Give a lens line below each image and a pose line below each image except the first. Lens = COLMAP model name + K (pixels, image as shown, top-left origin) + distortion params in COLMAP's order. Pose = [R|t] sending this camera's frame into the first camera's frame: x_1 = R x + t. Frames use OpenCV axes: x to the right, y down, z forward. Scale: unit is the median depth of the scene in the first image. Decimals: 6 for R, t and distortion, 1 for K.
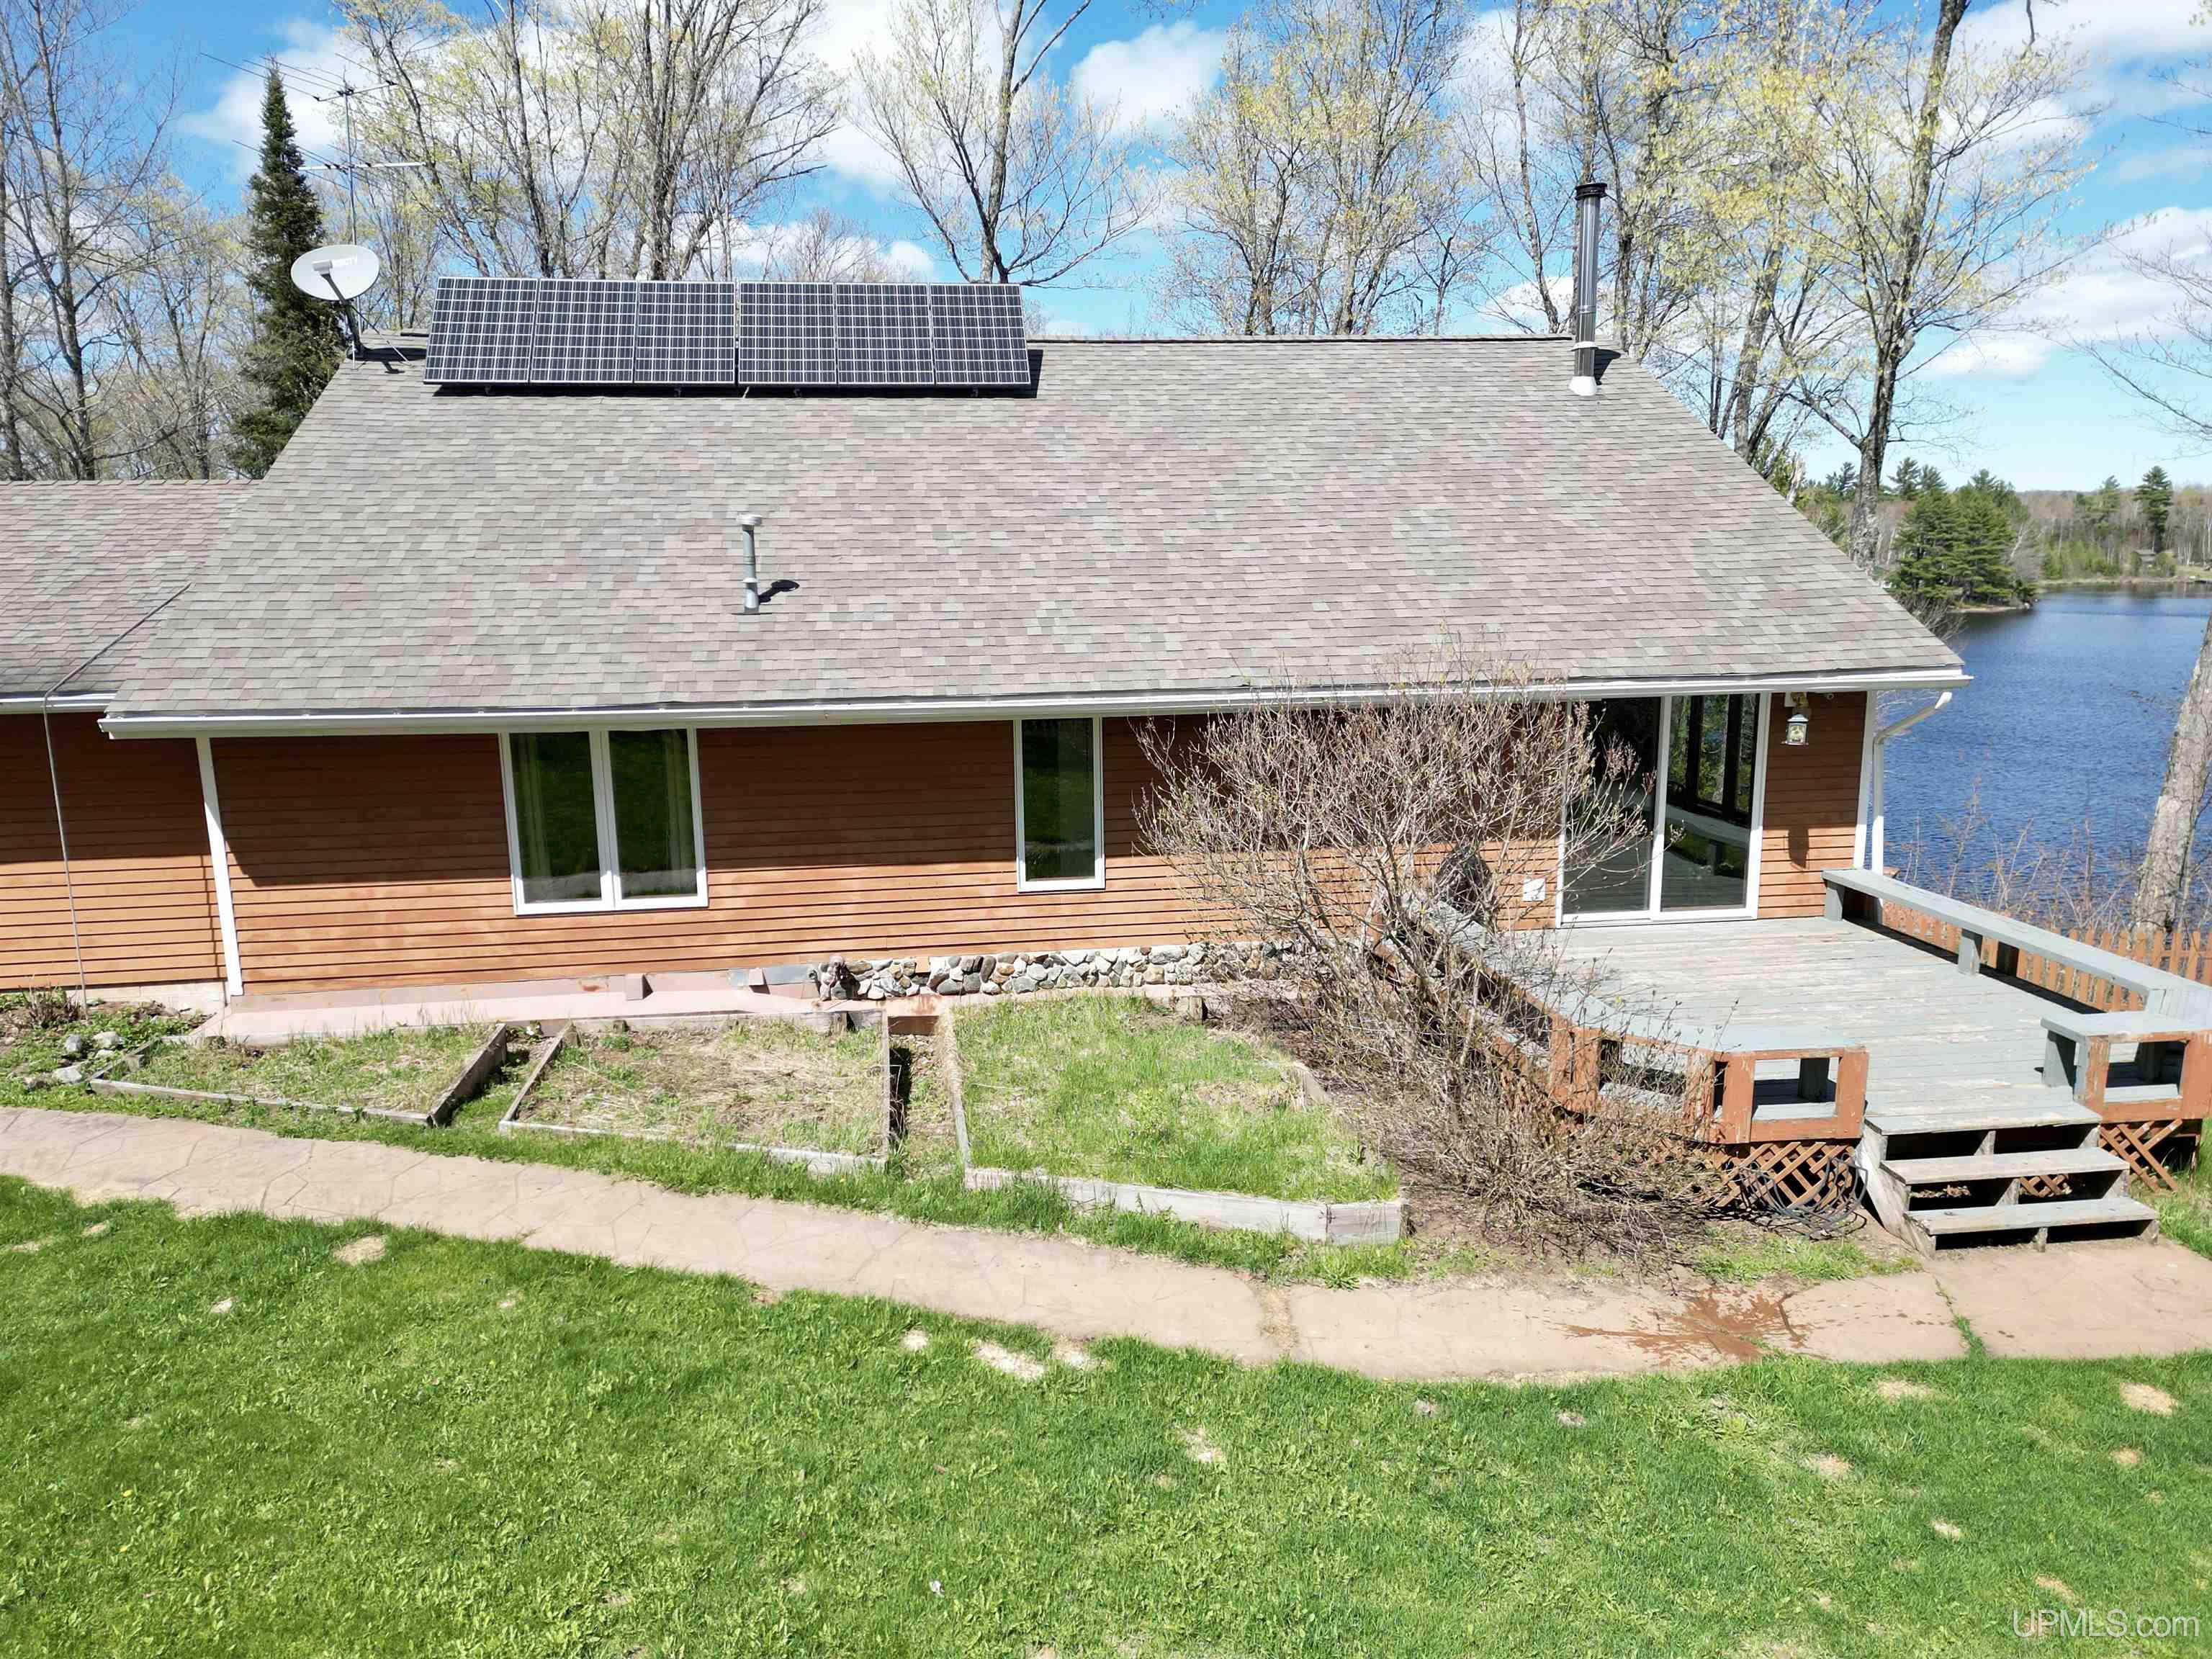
lens RADIAL K [[1539.1, 0, 1106.0], [0, 1539.1, 829.5], [0, 0, 1]] dist [0.074237, -0.059682]
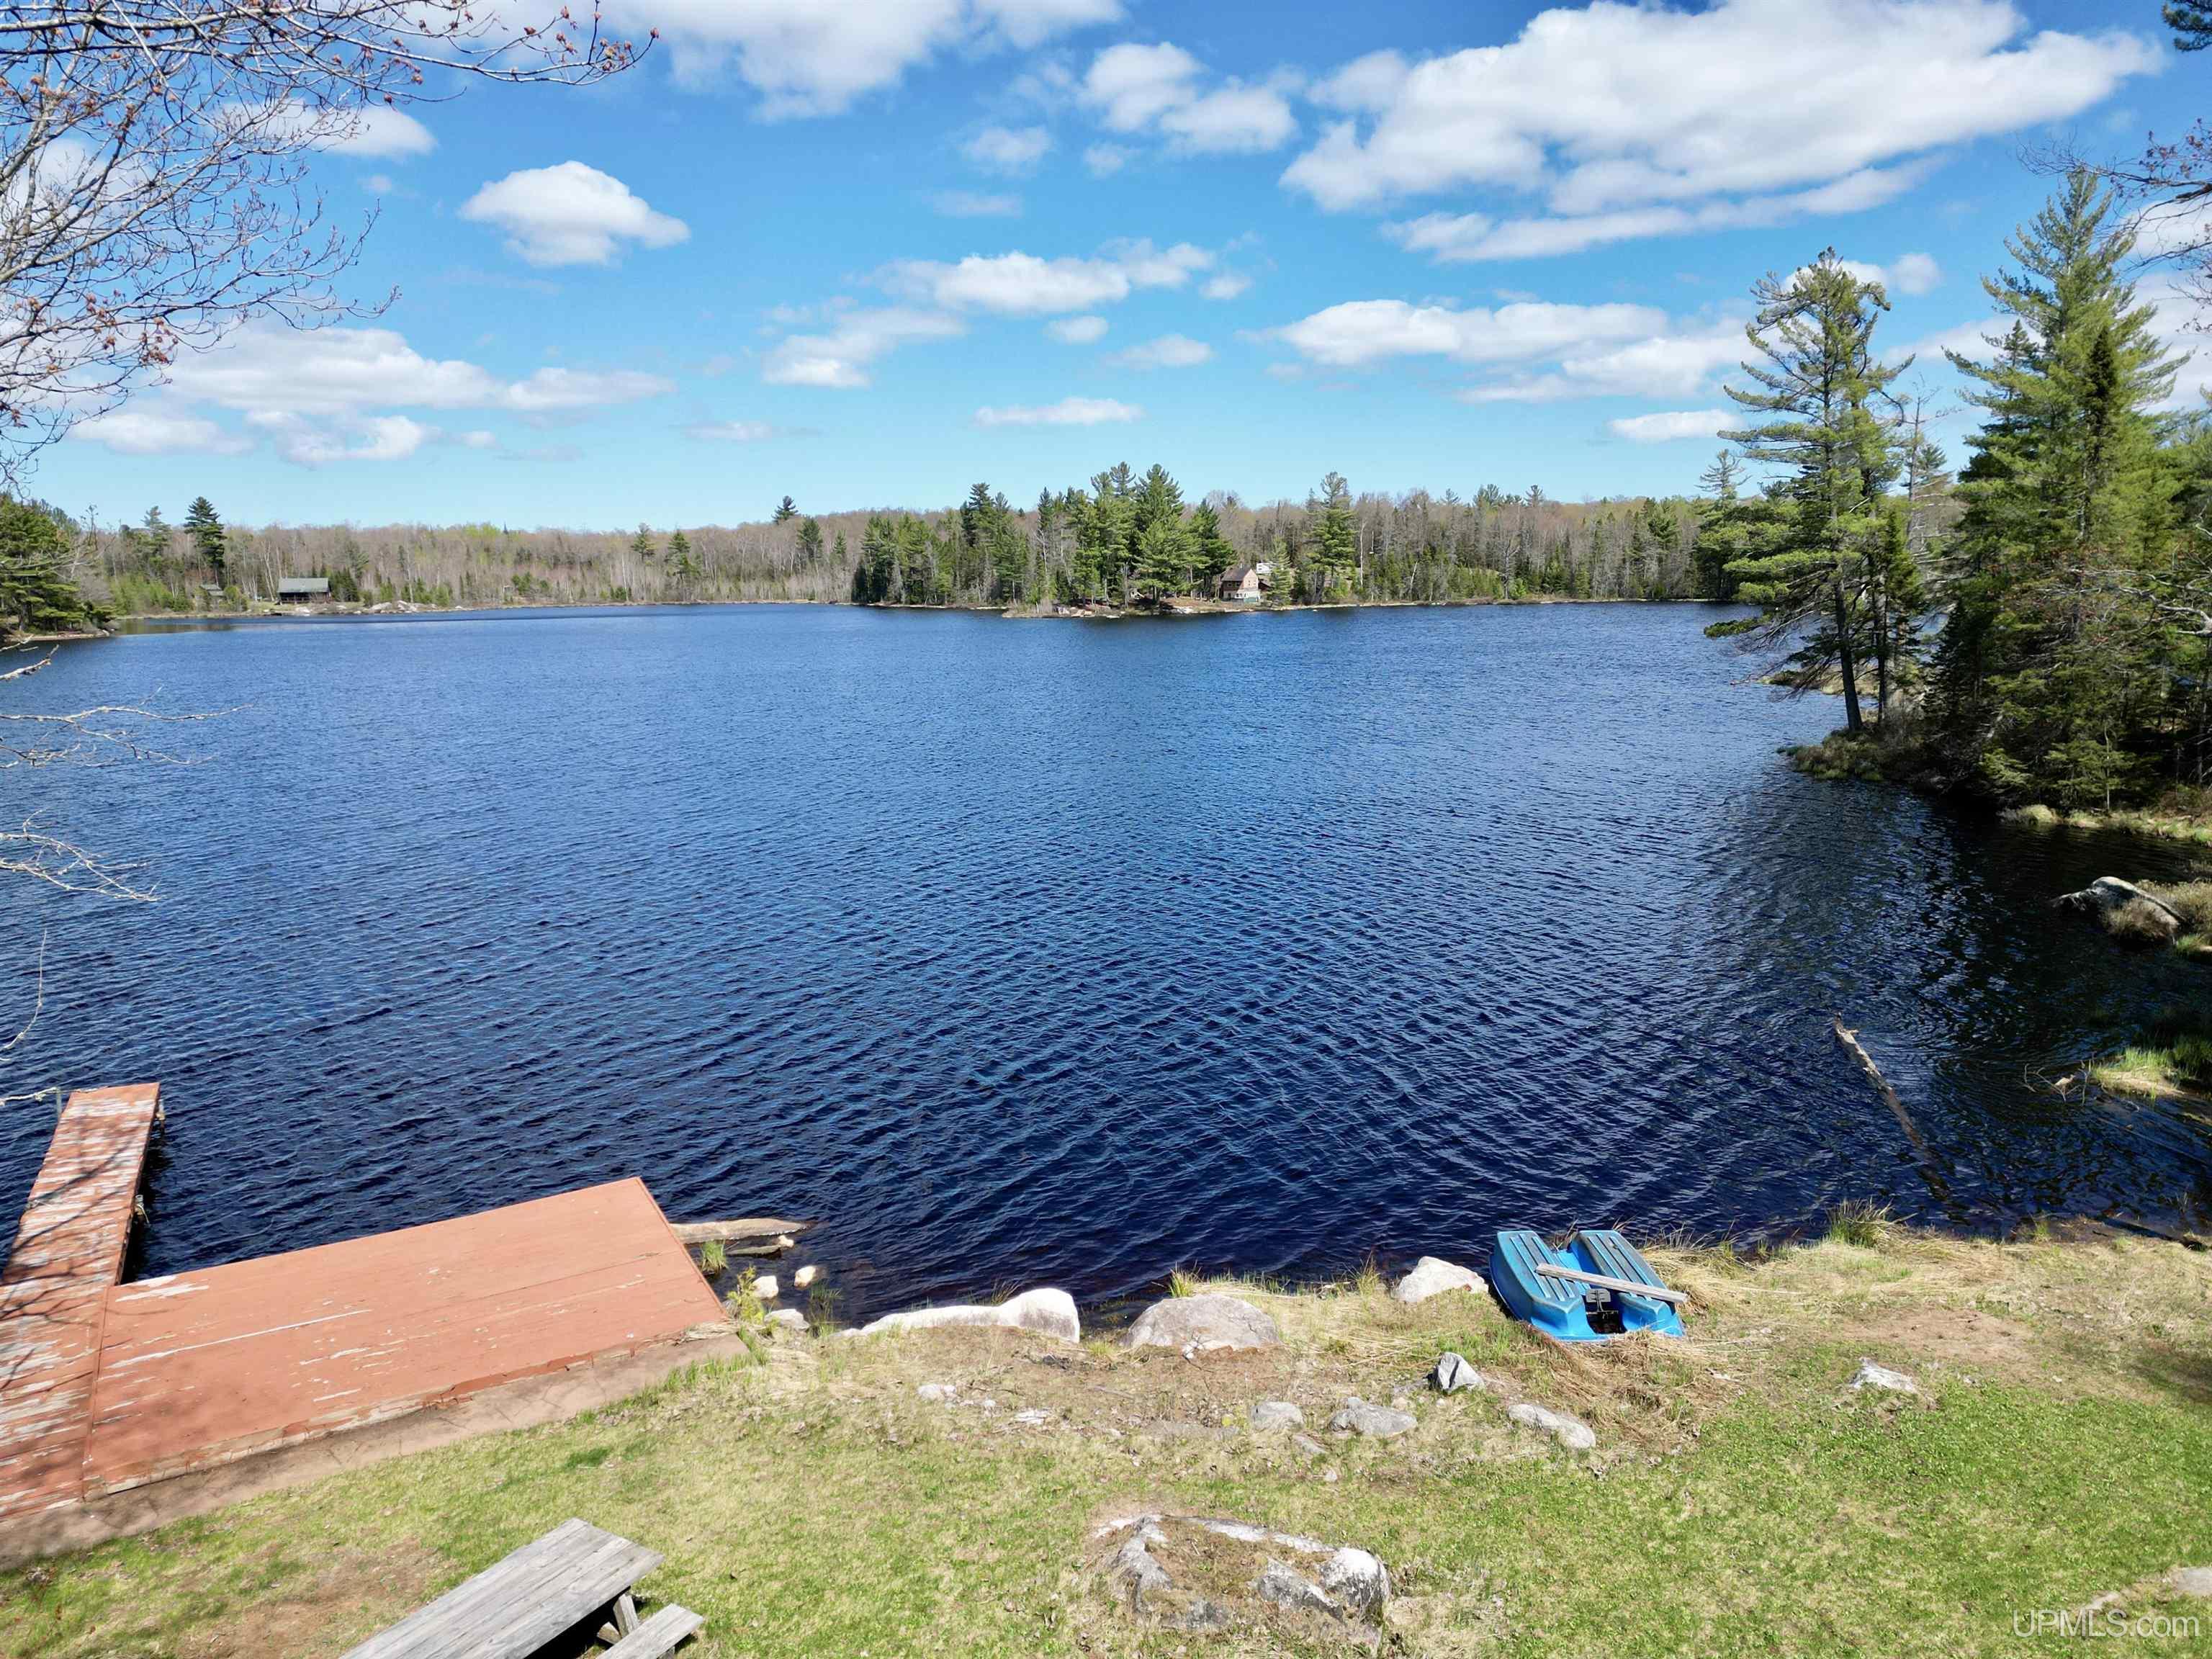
lens RADIAL K [[1539.1, 0, 1106.0], [0, 1539.1, 829.5], [0, 0, 1]] dist [0.074237, -0.059682]
pose [[0.447256, -0.141290, 0.883176, 0.078828], [0.179731, 0.981499, 0.066001, -0.000837], [-0.876161, 0.129214, 0.464376, 0.170616]]
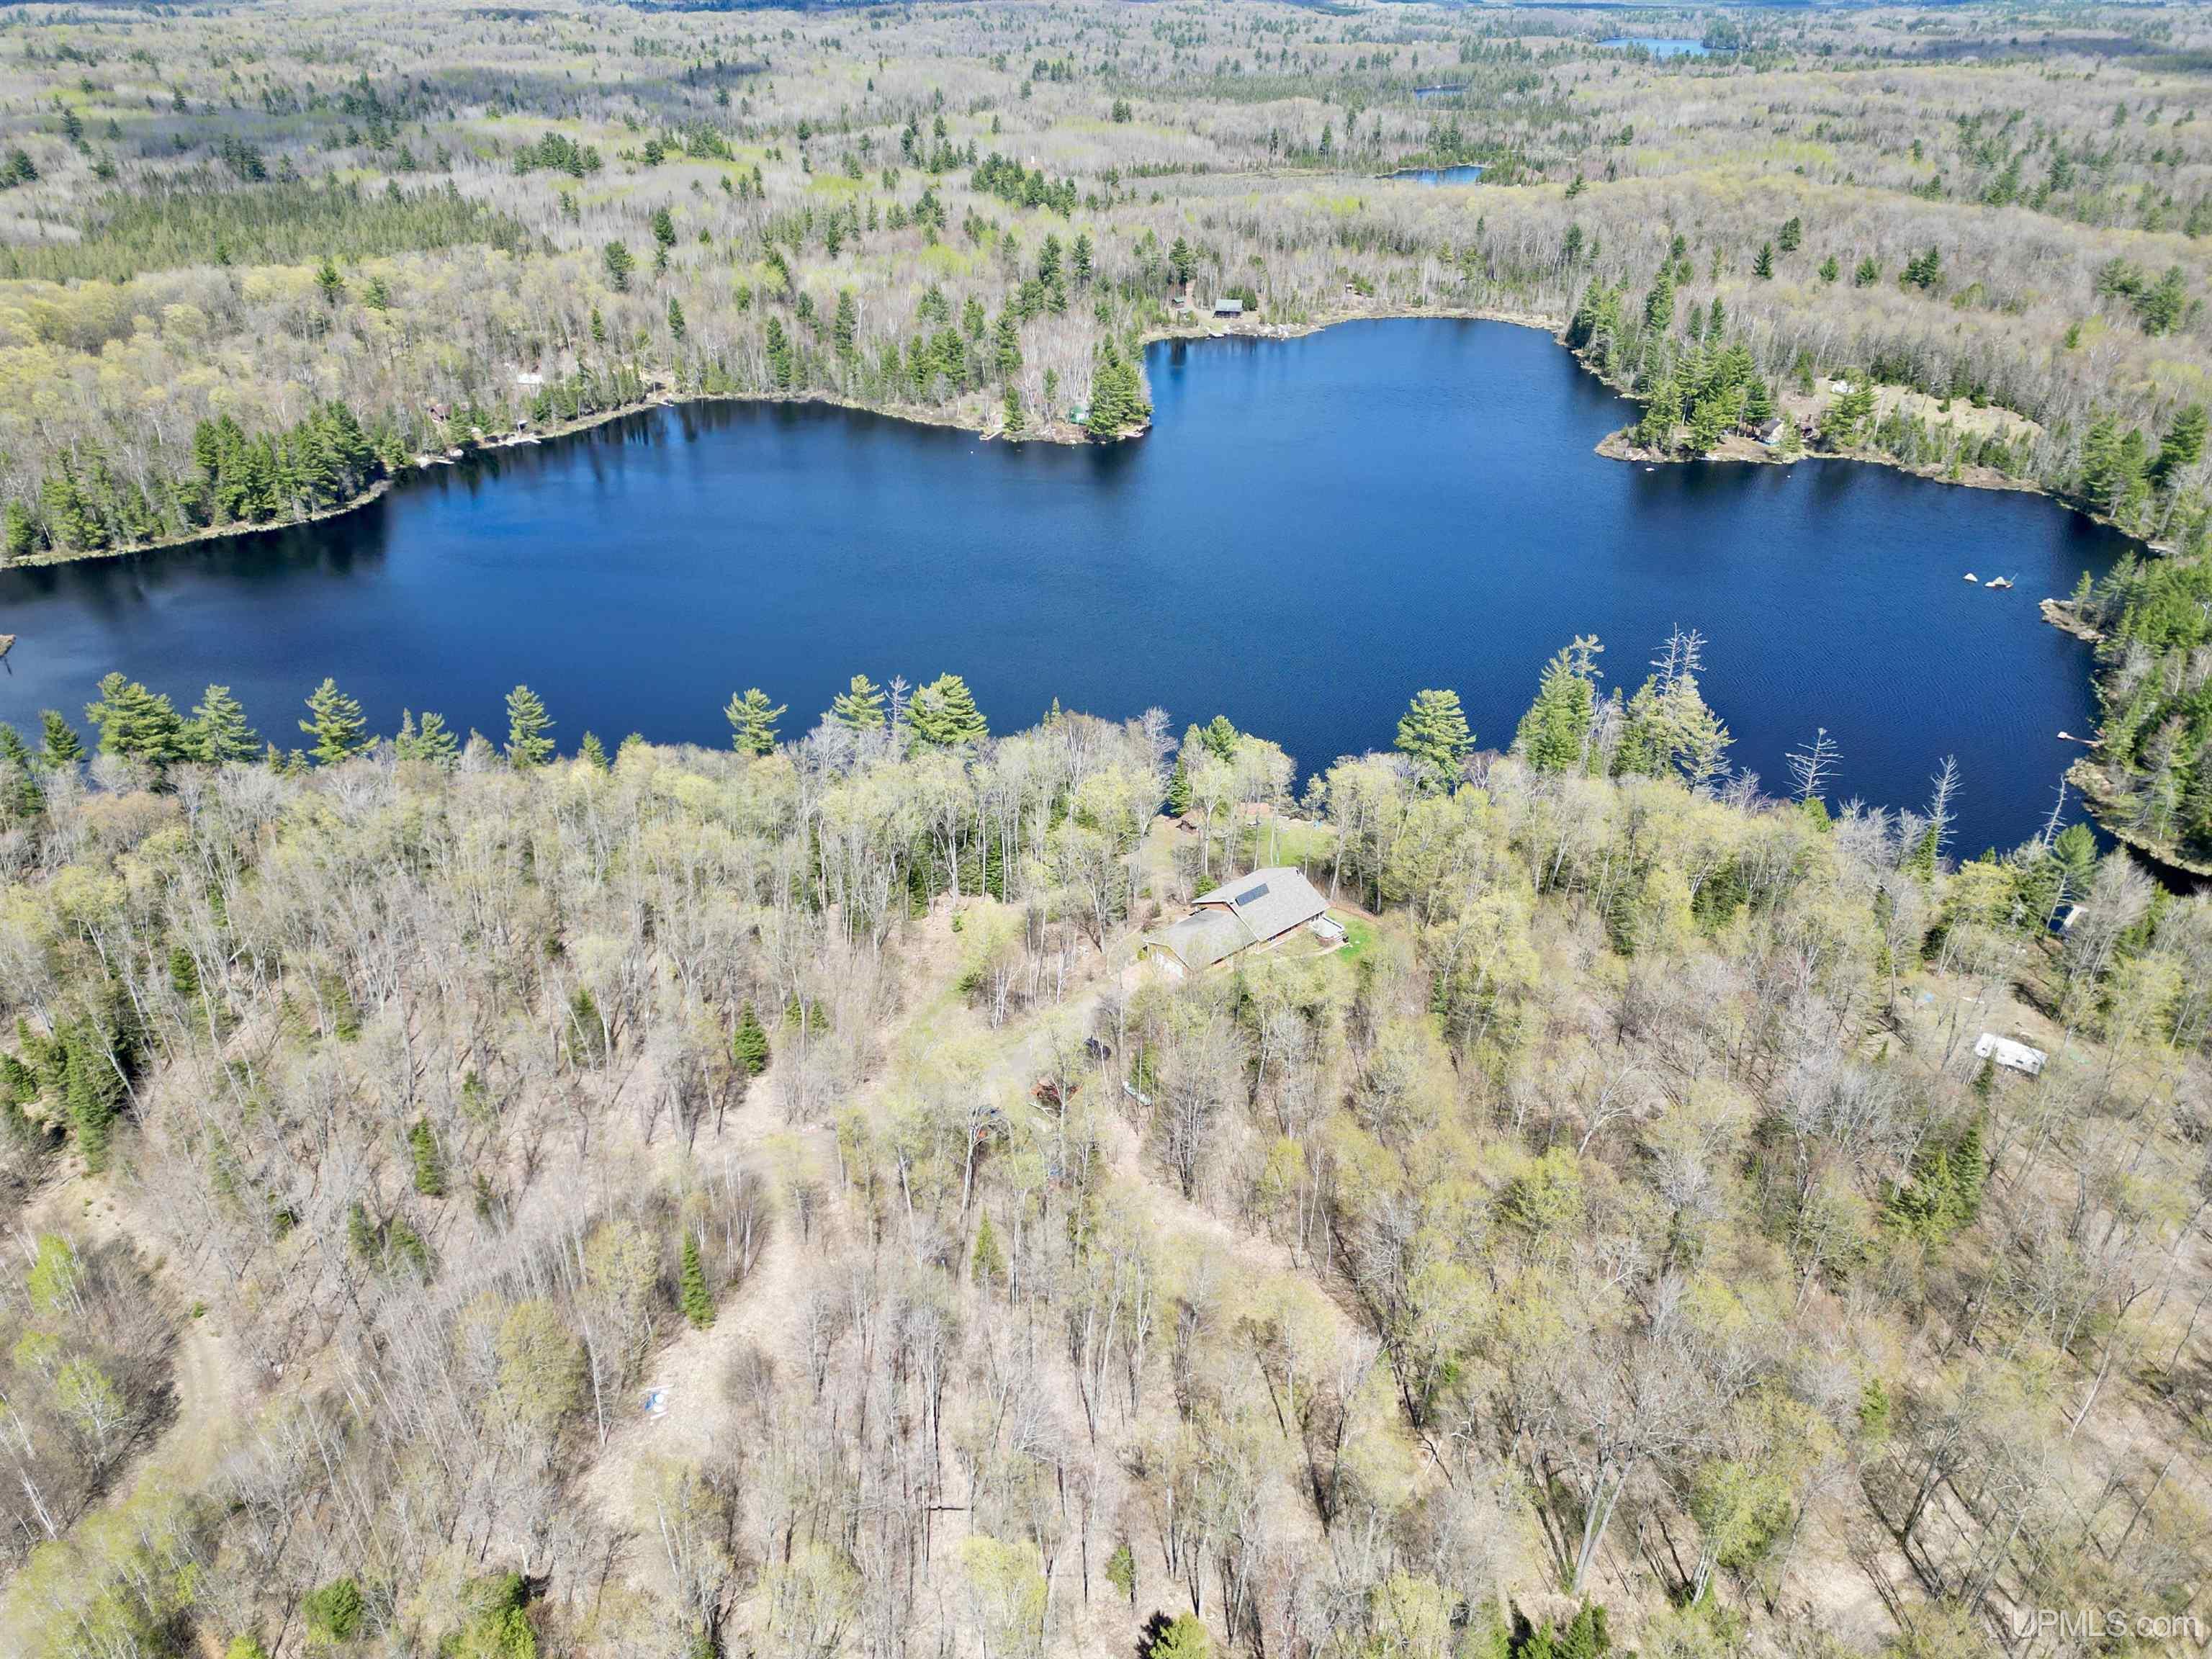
lens RADIAL K [[1520.9, 0, 1102.5], [0, 1520.9, 835.0], [0, 0, 1]] dist [0.099999, -0.071738]
pose [[0.838021, -0.250056, 0.484967, -0.396271], [0.085593, 0.938049, 0.335766, -0.279004], [-0.538883, -0.239869, 0.807507, -0.459730]]
